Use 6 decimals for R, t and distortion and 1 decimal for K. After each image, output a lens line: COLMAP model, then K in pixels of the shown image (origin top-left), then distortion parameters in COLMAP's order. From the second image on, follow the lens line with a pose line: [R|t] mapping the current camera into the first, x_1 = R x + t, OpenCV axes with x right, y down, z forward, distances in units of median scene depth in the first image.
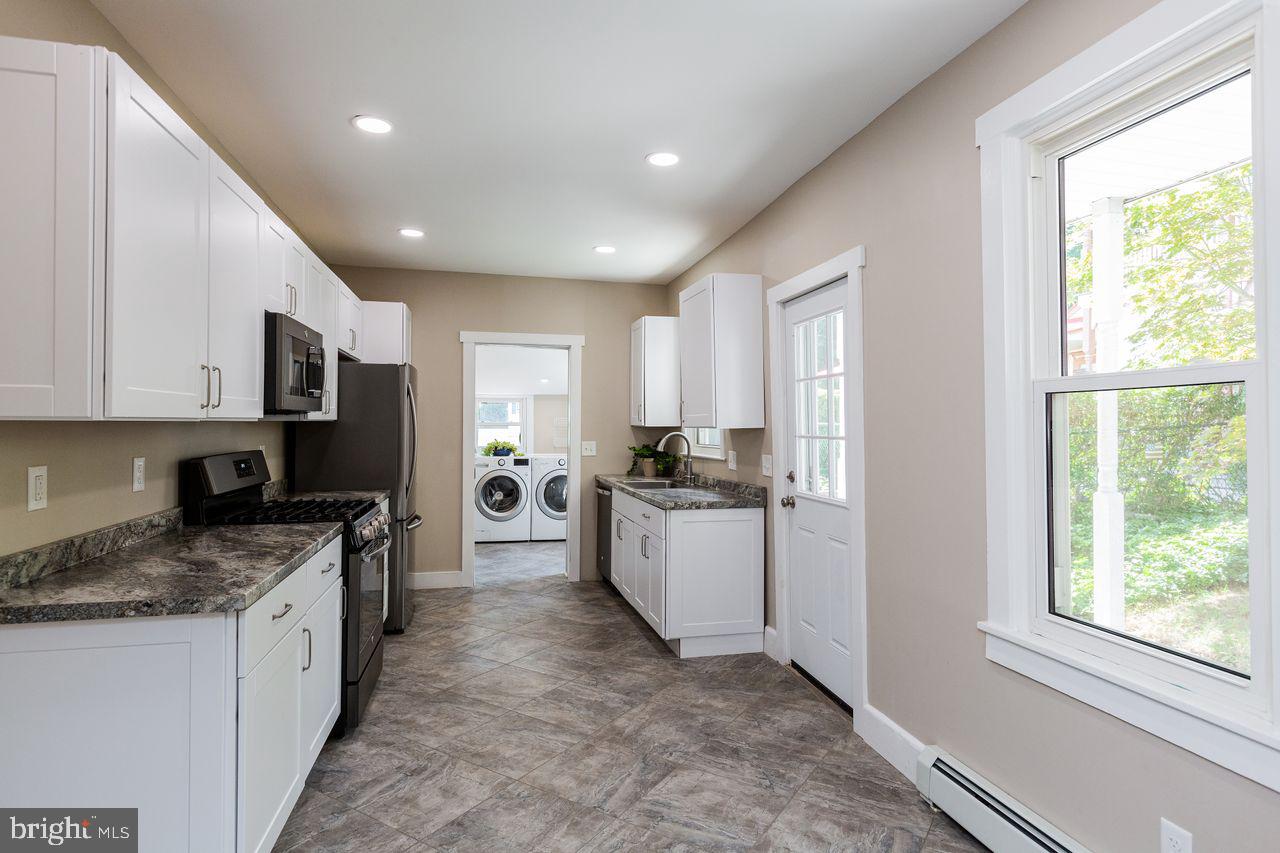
lens RADIAL K [[658.0, 0, 632.2], [0, 658.0, 415.6], [0, 0, 1]] dist [-0.002472, -0.000615]
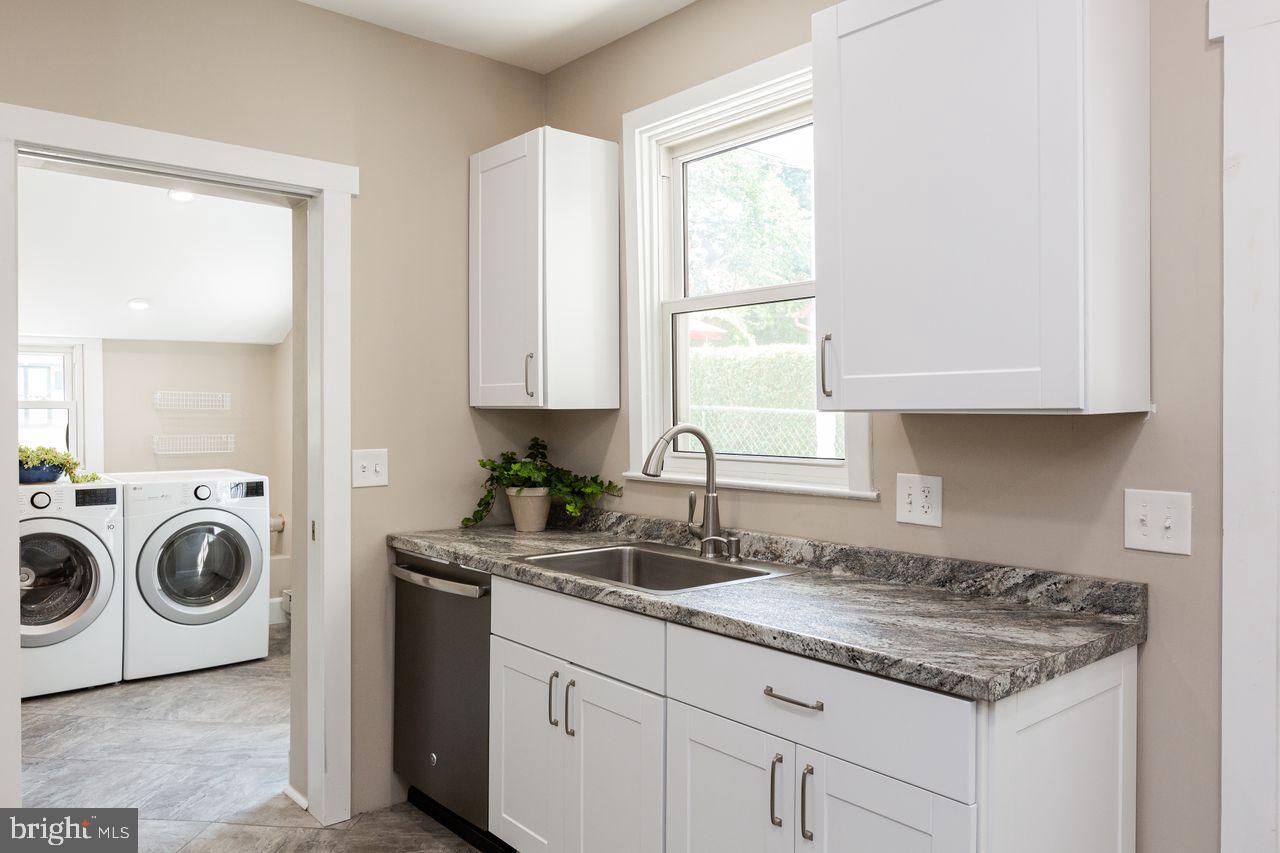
lens RADIAL K [[900.5, 0, 622.2], [0, 900.5, 423.7], [0, 0, 1]] dist [0.003992, -0.000979]
pose [[0.894503, -0.010289, 0.446944, -0.257739], [-0.004127, 0.999503, 0.031268, 0.011999], [-0.447043, -0.029814, 0.894016, 0.715588]]
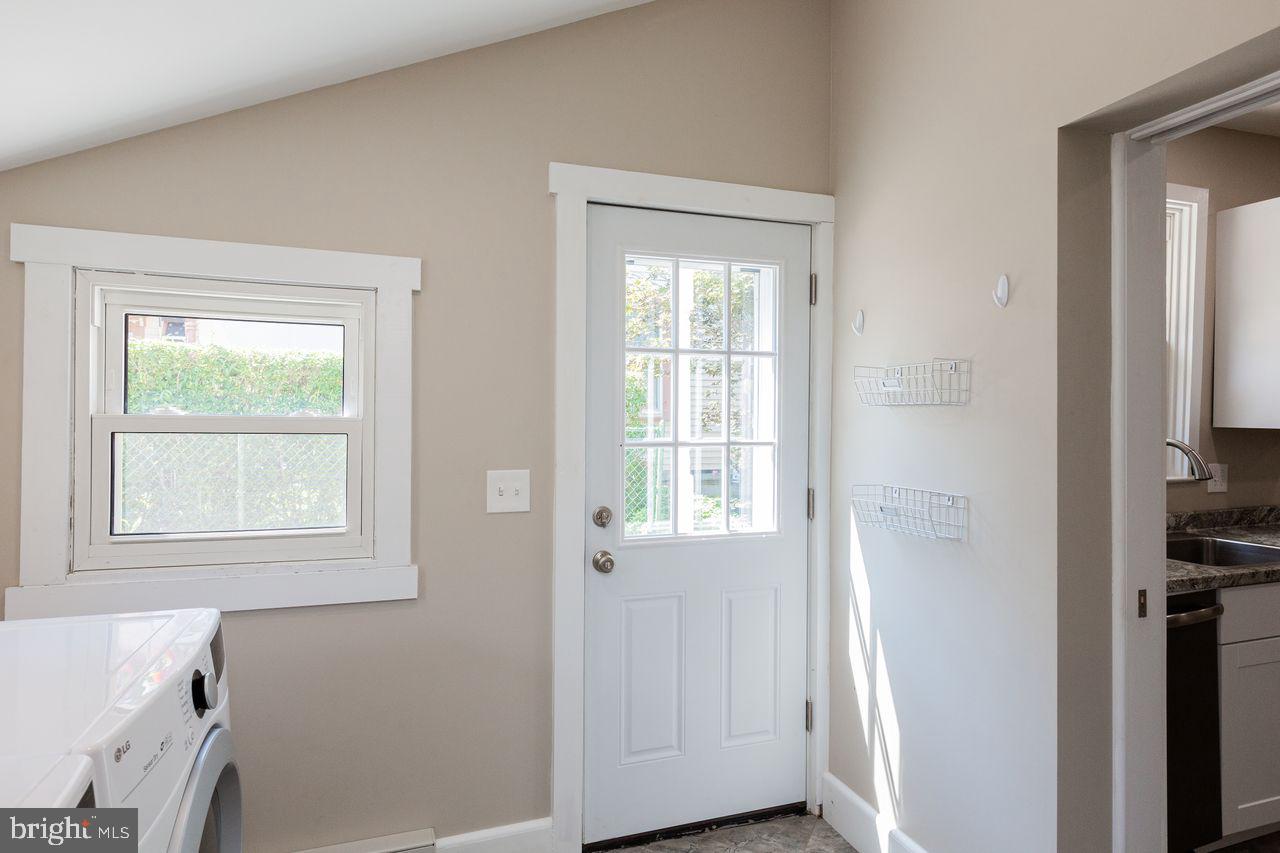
lens RADIAL K [[700.9, 0, 640.9], [0, 700.9, 422.1], [0, 0, 1]] dist [-0.002295, -0.001387]
pose [[-0.105740, -0.005120, 0.994381, -0.536946], [-0.015642, 0.999872, 0.003485, 0.023465], [-0.994271, -0.015186, -0.105807, 1.882525]]
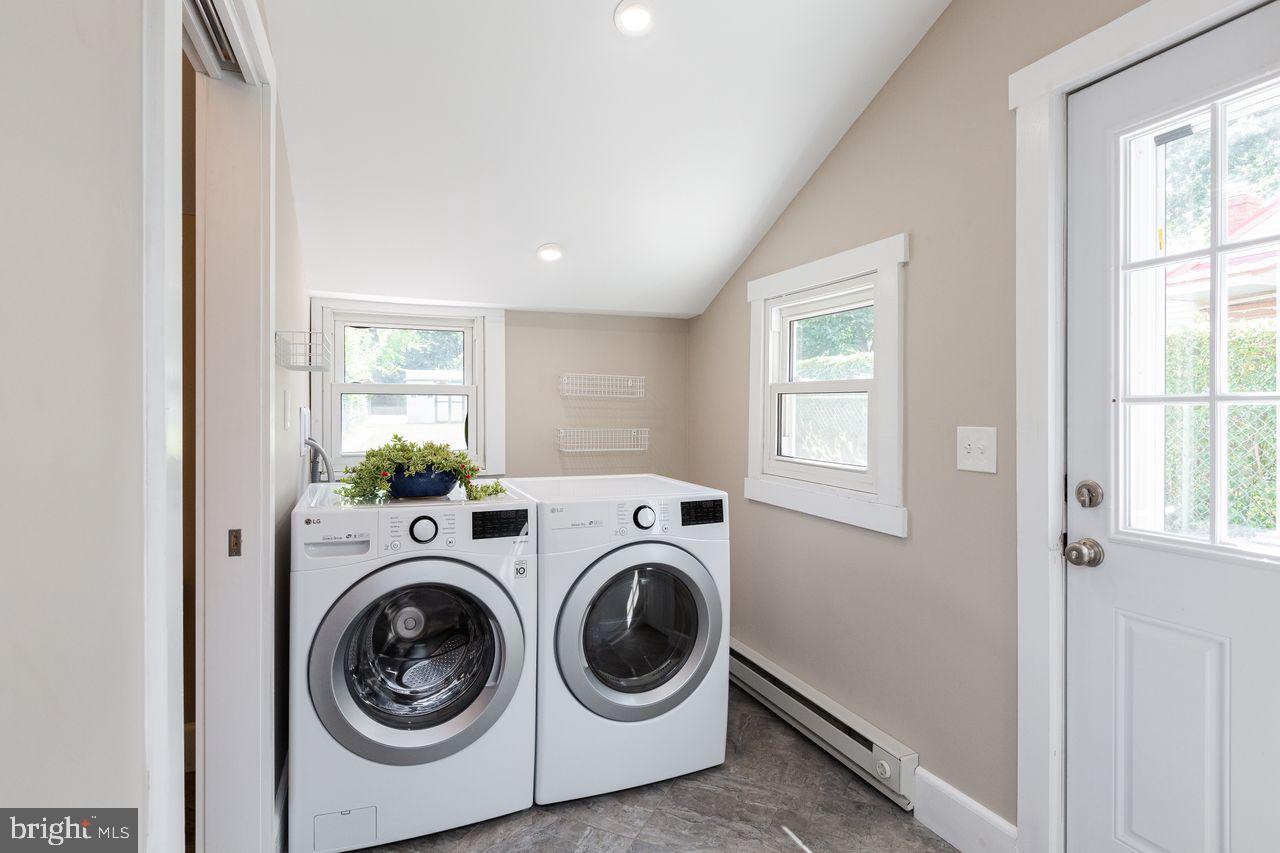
lens RADIAL K [[658.0, 0, 632.2], [0, 658.0, 415.6], [0, 0, 1]] dist [-0.002472, -0.000615]
pose [[0.989091, -0.001895, 0.147293, -0.318431], [-0.001294, 0.999767, 0.021549, 0.044698], [-0.147300, -0.021504, 0.988858, 1.507005]]
